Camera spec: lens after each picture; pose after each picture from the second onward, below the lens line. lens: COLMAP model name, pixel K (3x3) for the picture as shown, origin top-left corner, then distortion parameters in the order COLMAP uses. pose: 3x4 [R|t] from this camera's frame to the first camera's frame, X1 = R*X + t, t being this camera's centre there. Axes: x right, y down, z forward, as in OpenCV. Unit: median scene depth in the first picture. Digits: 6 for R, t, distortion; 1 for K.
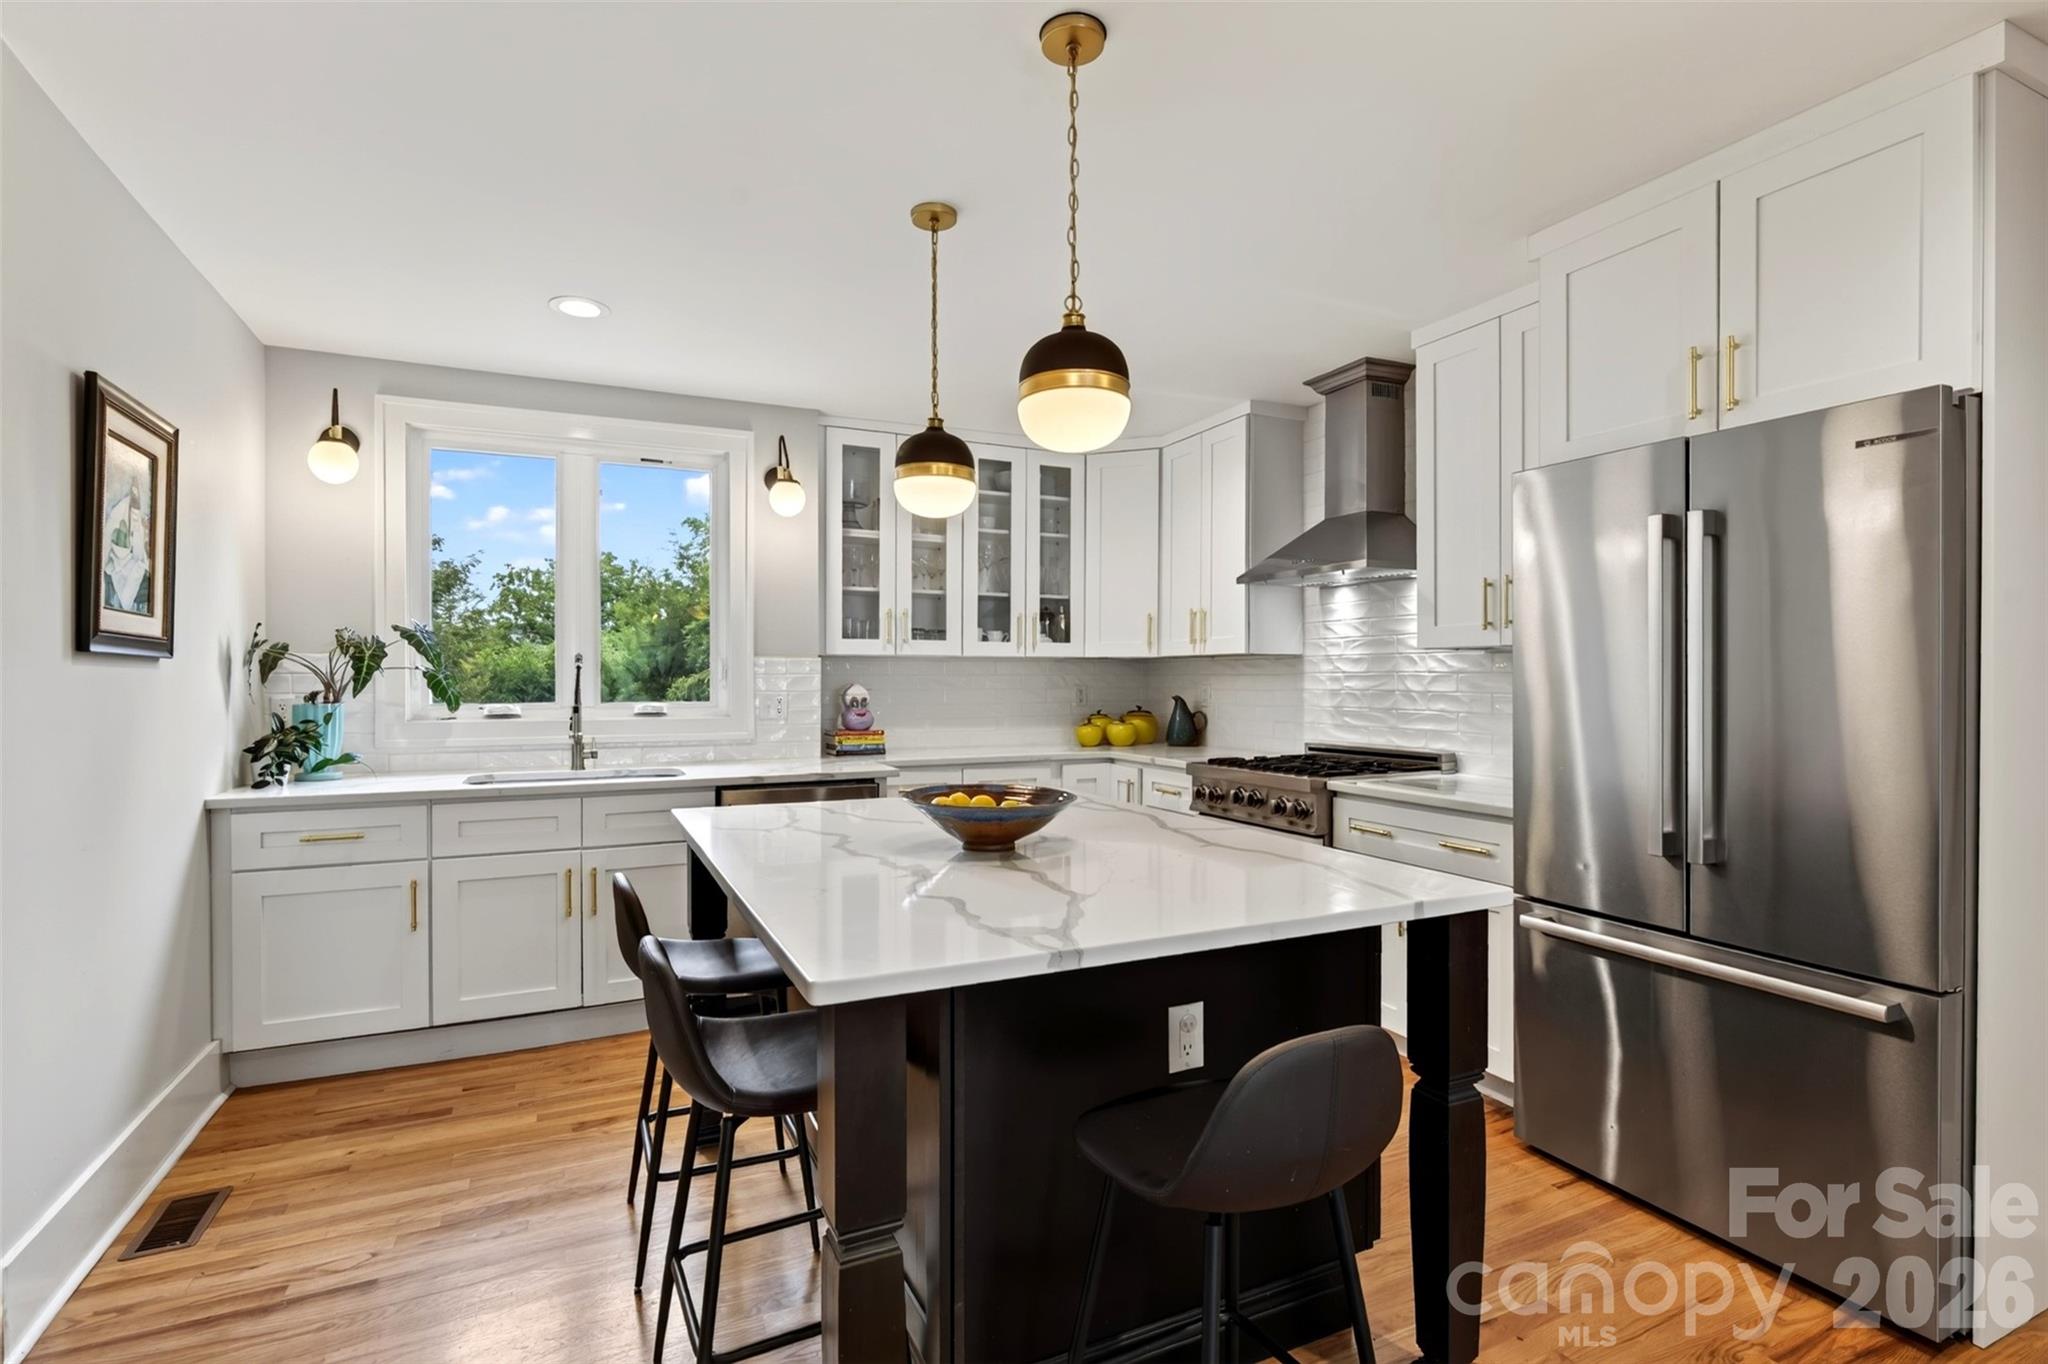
lens RADIAL K [[961.6, 0, 1011.2], [0, 961.6, 681.7], [0, 0, 1]] dist [-0.001024, -0.000074]
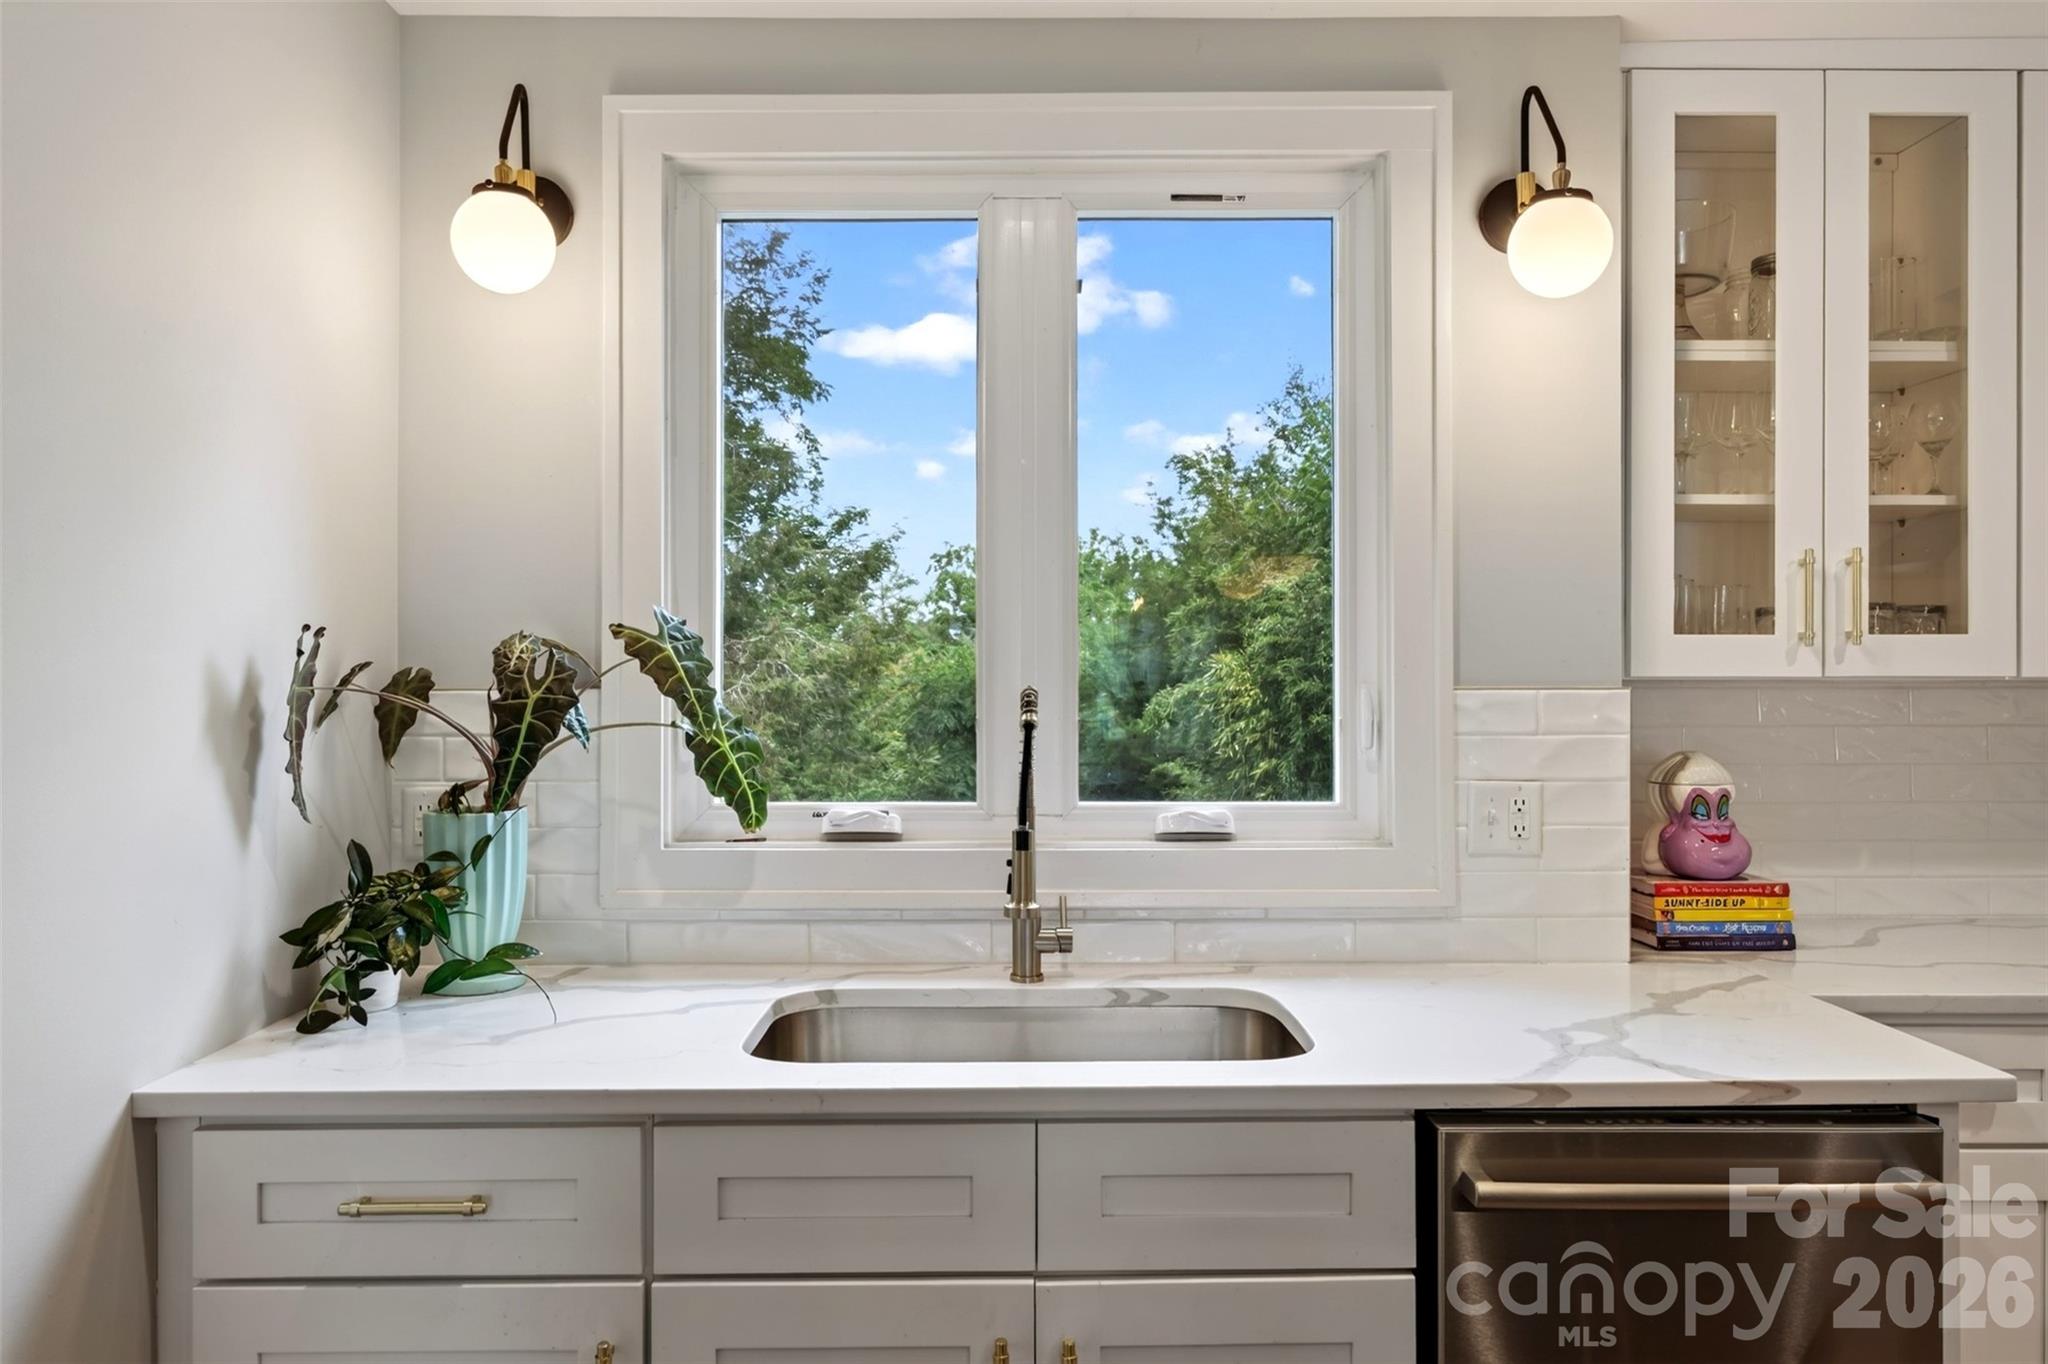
lens RADIAL K [[961.6, 0, 1011.2], [0, 961.6, 681.7], [0, 0, 1]] dist [-0.001024, -0.000074]
pose [[0.905337, 0.006878, -0.424639, -0.276776], [-0.000982, 0.999900, 0.014101, -0.035061], [0.424693, -0.012349, 0.905253, 0.613136]]
